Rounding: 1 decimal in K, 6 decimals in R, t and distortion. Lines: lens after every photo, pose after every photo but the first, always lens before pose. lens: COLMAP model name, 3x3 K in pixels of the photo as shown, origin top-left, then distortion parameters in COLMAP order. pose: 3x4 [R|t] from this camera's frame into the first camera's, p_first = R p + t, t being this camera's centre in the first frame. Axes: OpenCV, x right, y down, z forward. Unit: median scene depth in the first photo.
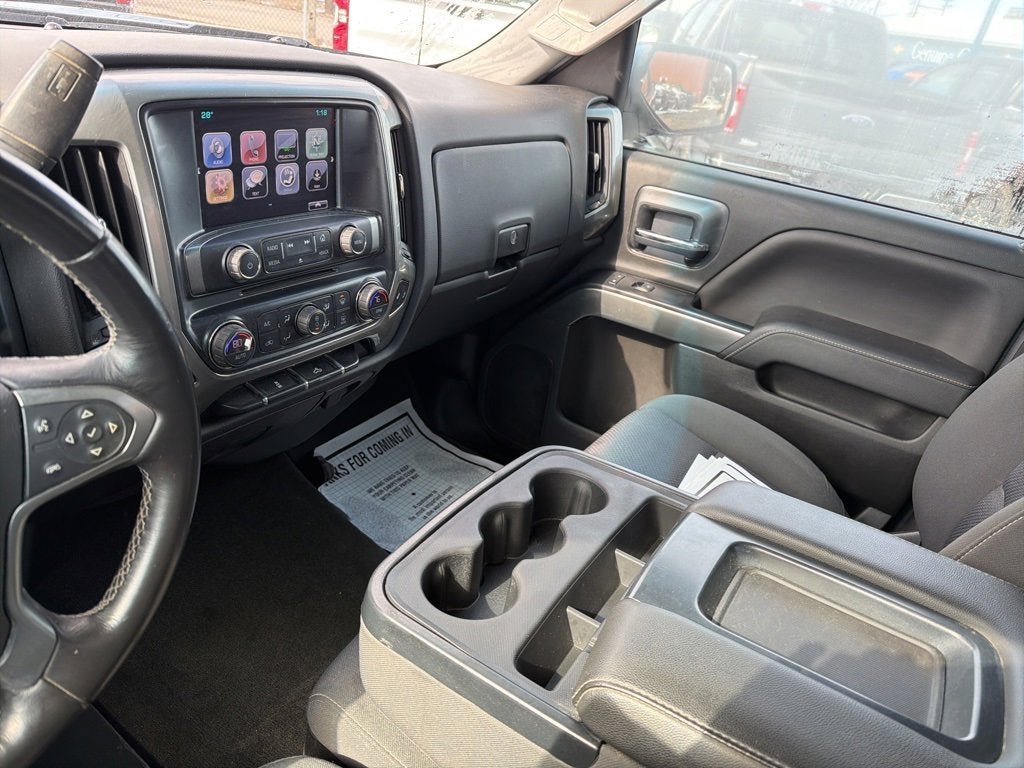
lens RADIAL K [[725.8, 0, 506.9], [0, 725.8, 384.6], [0, 0, 1]] dist [0.044253, -0.064600]
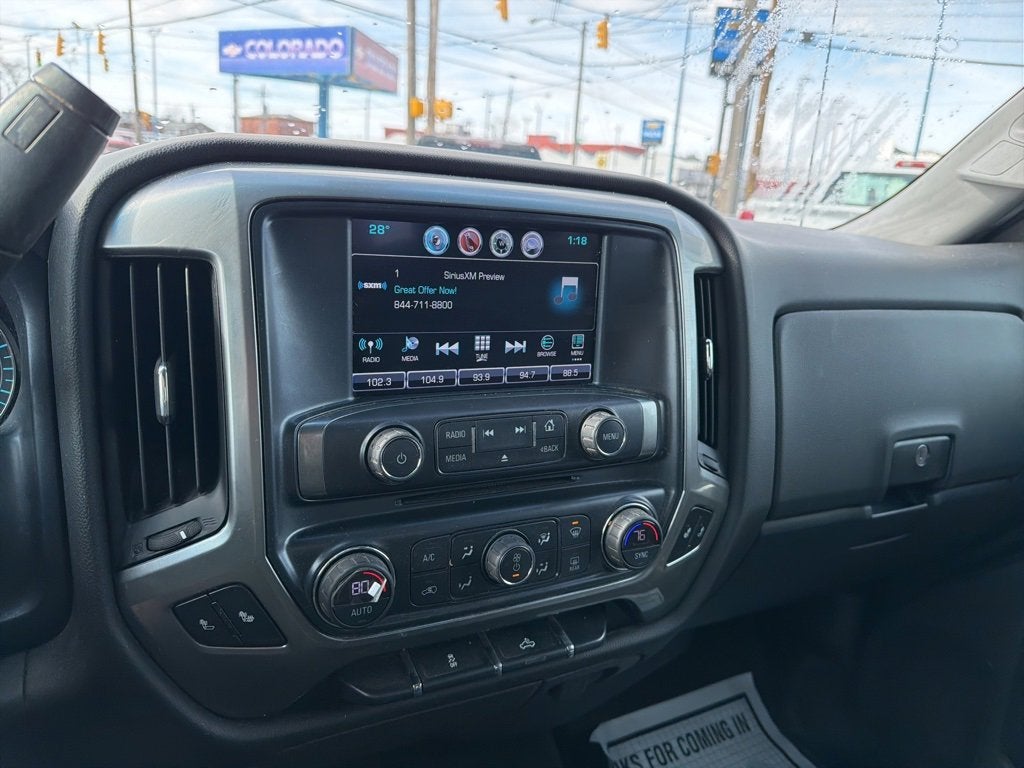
lens RADIAL K [[725.8, 0, 506.9], [0, 725.8, 384.6], [0, 0, 1]] dist [0.044253, -0.064600]
pose [[0.864824, 0.025585, -0.501423, 0.019777], [-0.167114, 0.956424, -0.239427, -0.079130], [0.473447, 0.290857, 0.831414, 0.448568]]
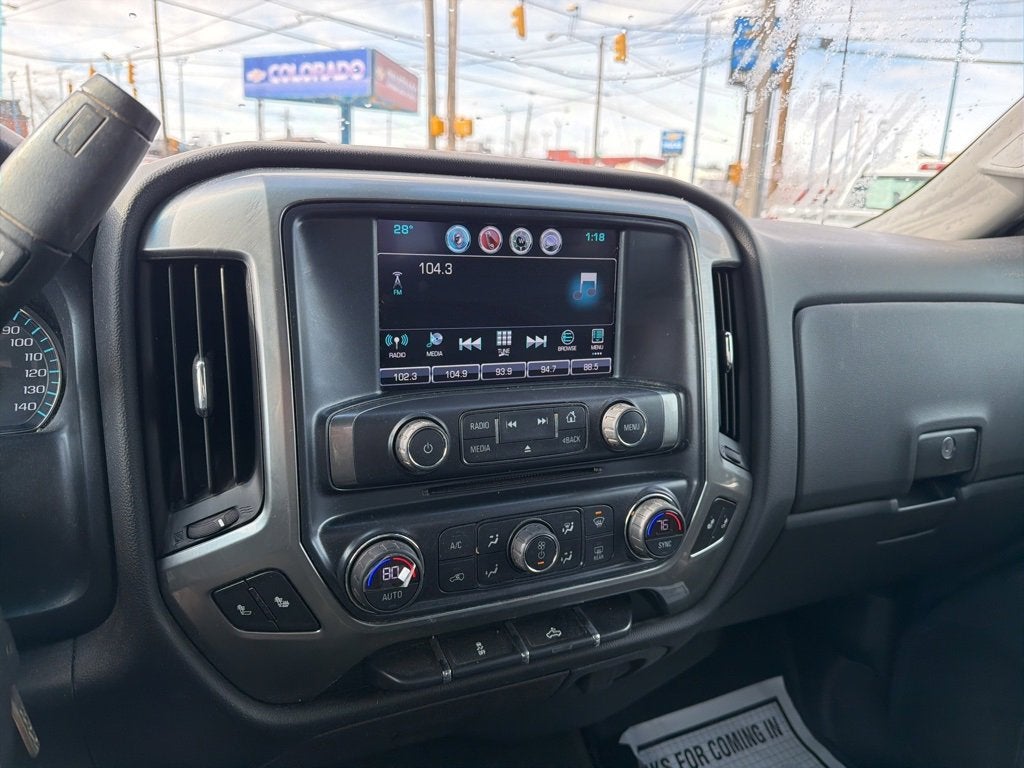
lens RADIAL K [[724.2, 0, 504.1], [0, 724.2, 386.9], [0, 0, 1]] dist [0.061755, -0.097986]
pose [[0.845915, 0.001825, -0.533314, 0.029242], [-0.159319, 0.955196, -0.249436, -0.059115], [0.508965, 0.295969, 0.808305, 0.441489]]
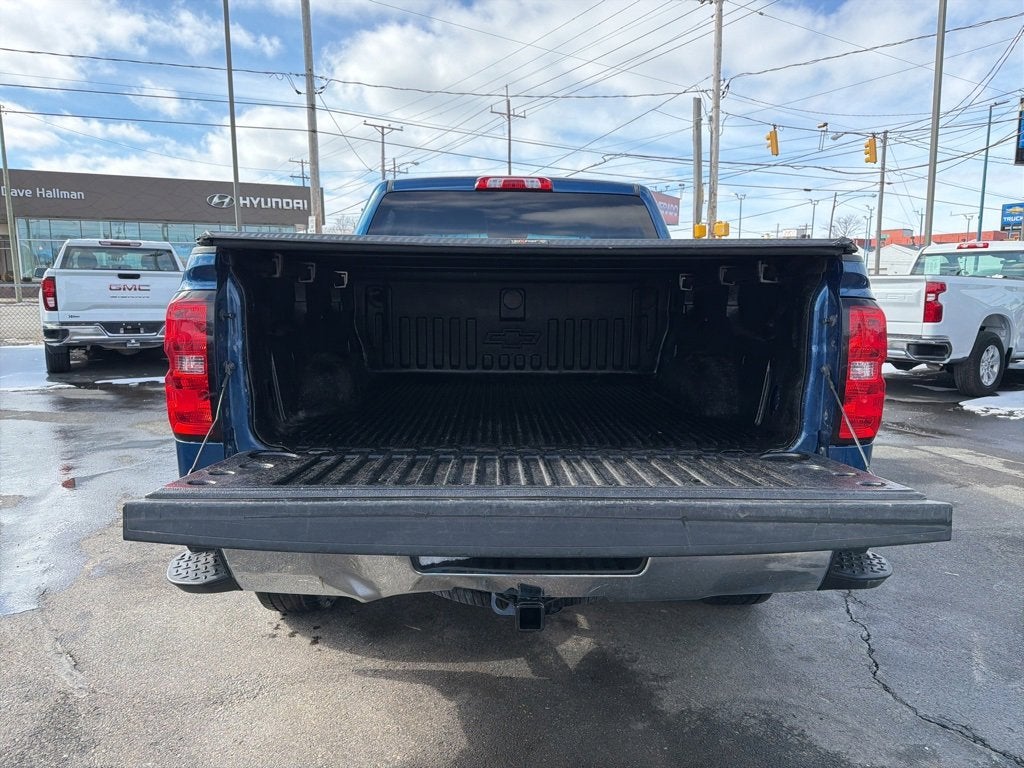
lens RADIAL K [[716.9, 0, 512.0], [0, 716.9, 384.0], [0, 0, 1]] dist [-0.003608, -0.001141]
pose [[0.558101, -0.057930, -0.827749, 3.300580], [-0.302616, 0.914644, -0.268047, 1.474813], [0.772623, 0.400087, 0.492933, -1.138757]]
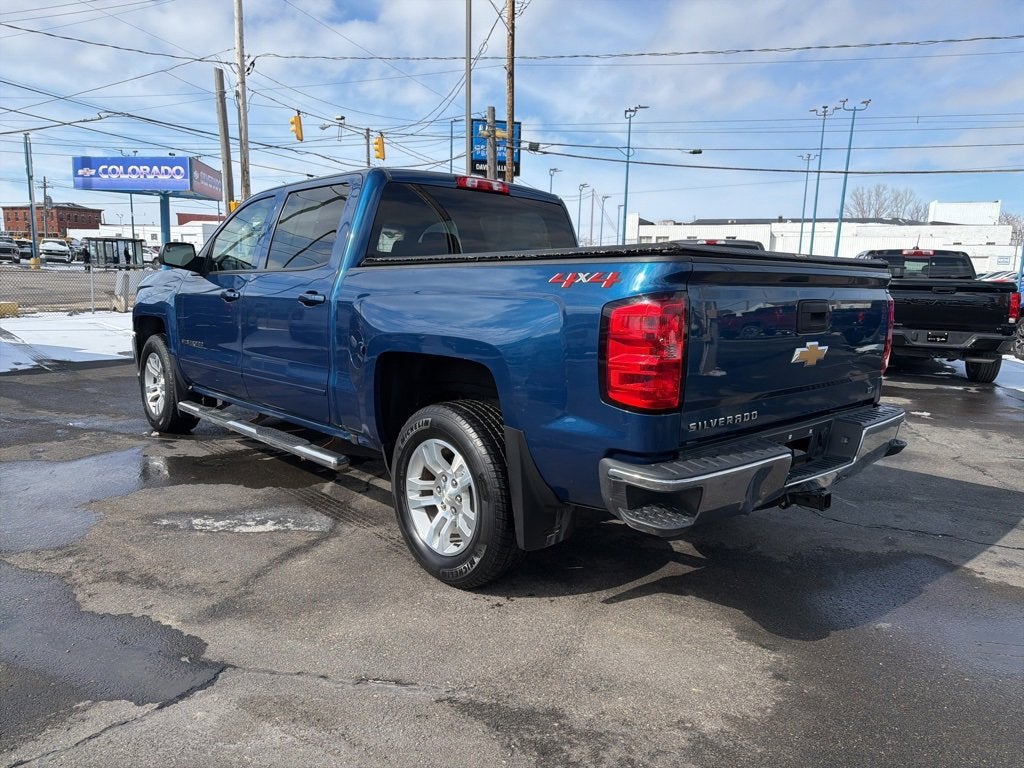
lens RADIAL K [[714.2, 0, 504.1], [0, 714.2, 381.7], [0, 0, 1]] dist [0.004597, -0.004218]
pose [[0.955952, -0.105513, -0.273902, 1.939166], [0.002139, 0.935636, -0.352959, 1.902769], [0.293514, 0.336826, 0.894649, -2.498513]]
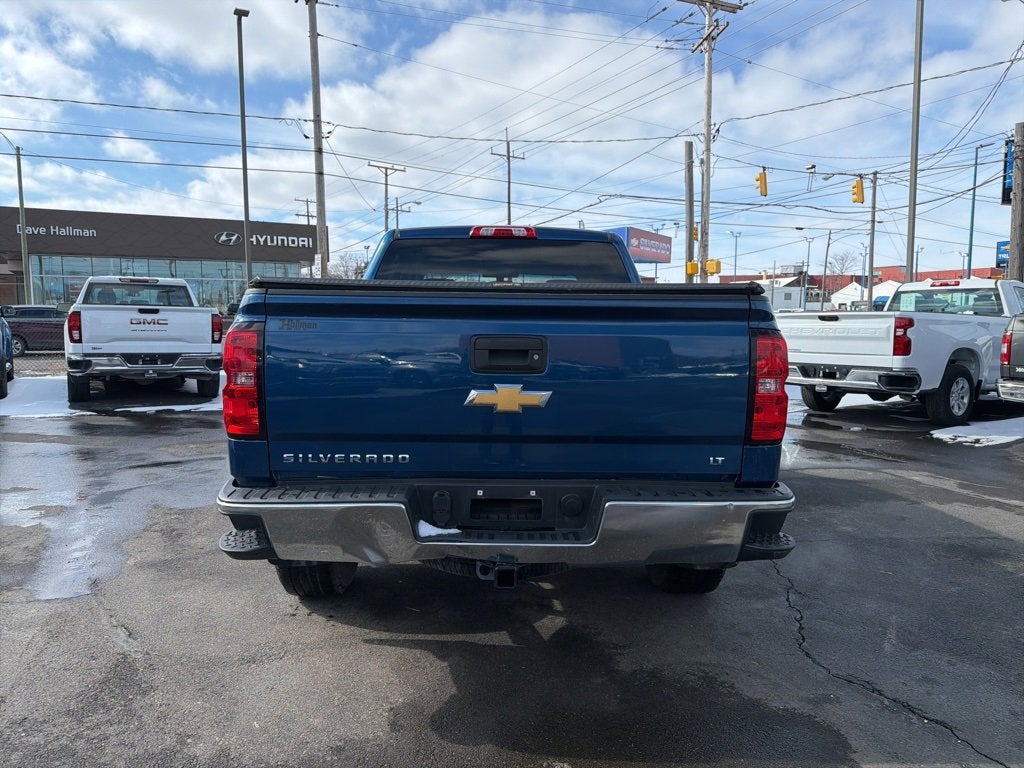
lens RADIAL K [[714.2, 0, 504.1], [0, 714.2, 381.7], [0, 0, 1]] dist [0.004597, -0.004218]
pose [[0.549617, -0.099100, -0.829518, 3.627392], [-0.308423, 0.898724, -0.311721, 1.610395], [0.776400, 0.427170, 0.463389, -1.262643]]
